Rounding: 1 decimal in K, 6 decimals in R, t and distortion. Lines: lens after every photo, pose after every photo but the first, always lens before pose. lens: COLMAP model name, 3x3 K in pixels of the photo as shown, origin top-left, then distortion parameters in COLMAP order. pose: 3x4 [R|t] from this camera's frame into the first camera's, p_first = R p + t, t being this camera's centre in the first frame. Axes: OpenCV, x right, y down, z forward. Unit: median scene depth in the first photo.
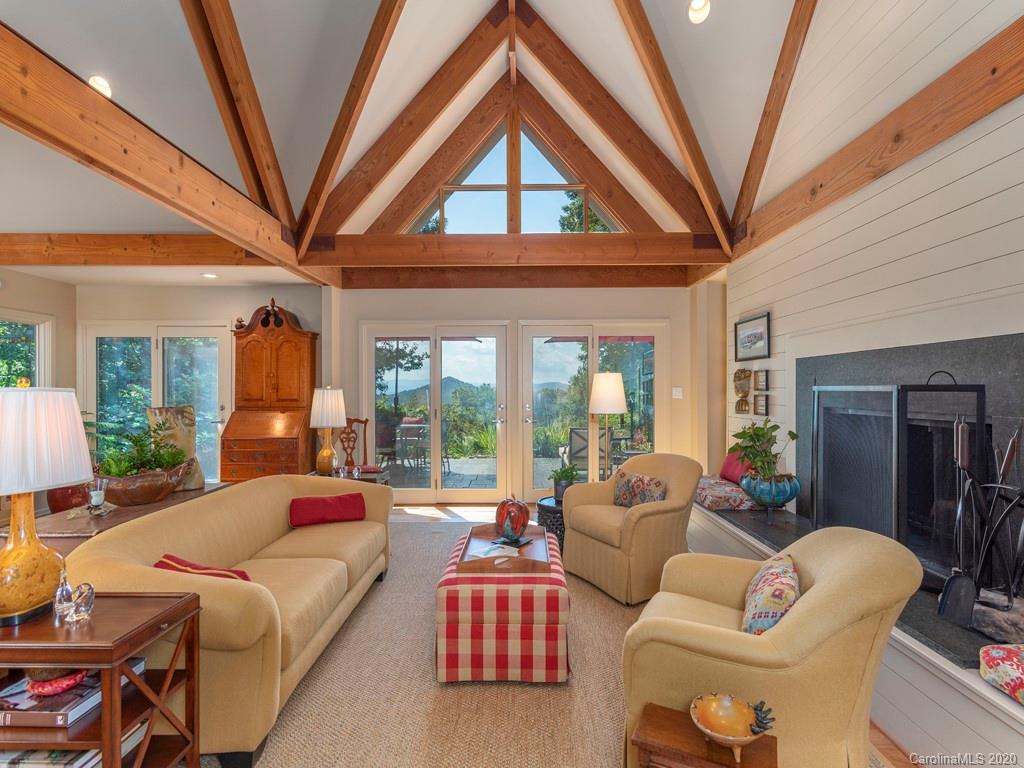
lens RADIAL K [[488.8, 0, 515.3], [0, 488.8, 387.9], [0, 0, 1]] dist [0.004873, 0.000060]
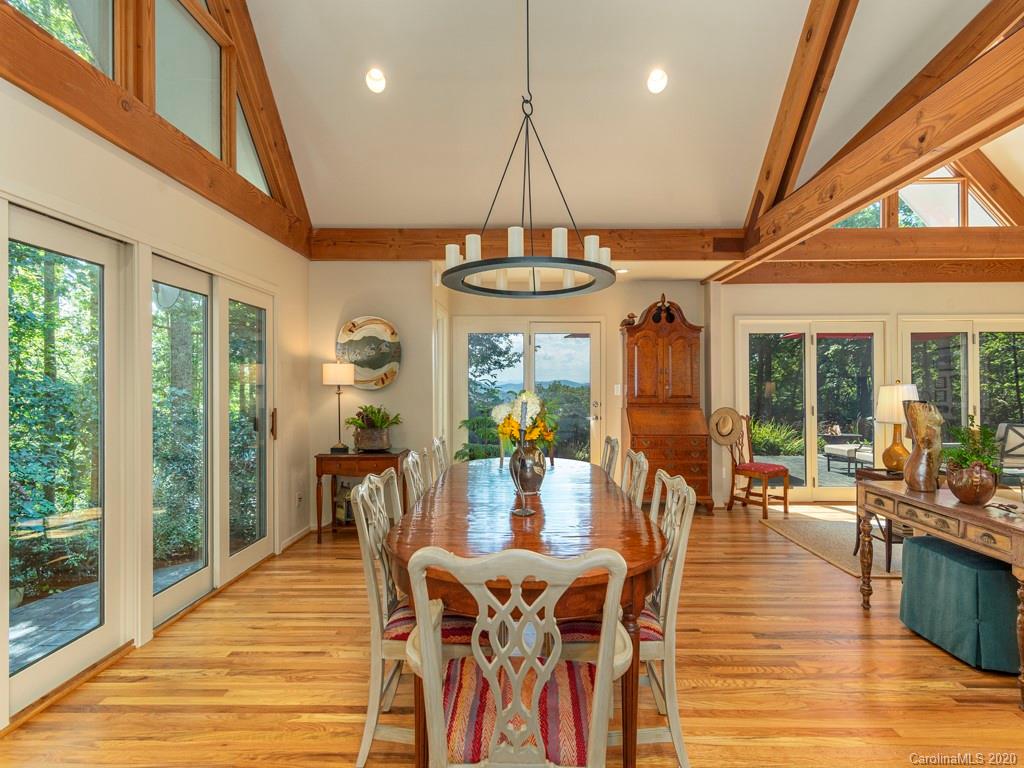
lens RADIAL K [[488.8, 0, 536.0], [0, 488.8, 386.3], [0, 0, 1]] dist [0.004873, 0.000060]
pose [[0.999954, 0.000925, -0.009594, -0.991559], [-0.000903, 0.999997, 0.002203, 0.002464], [0.009596, -0.002195, 0.999952, 0.011942]]
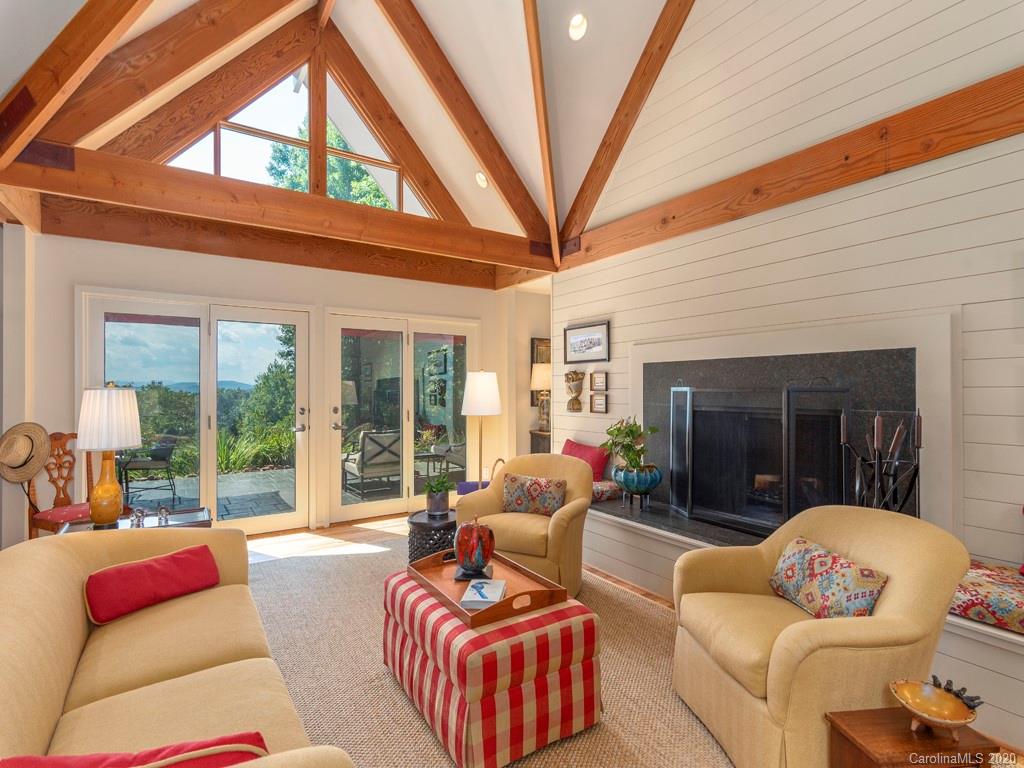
lens RADIAL K [[488.8, 0, 506.2], [0, 488.8, 383.7], [0, 0, 1]] dist [0.004873, 0.000060]
pose [[0.841322, 0.008109, 0.540474, -0.262340], [-0.003687, 0.999950, -0.009263, 0.000447], [-0.540522, 0.005801, 0.841310, 0.172557]]
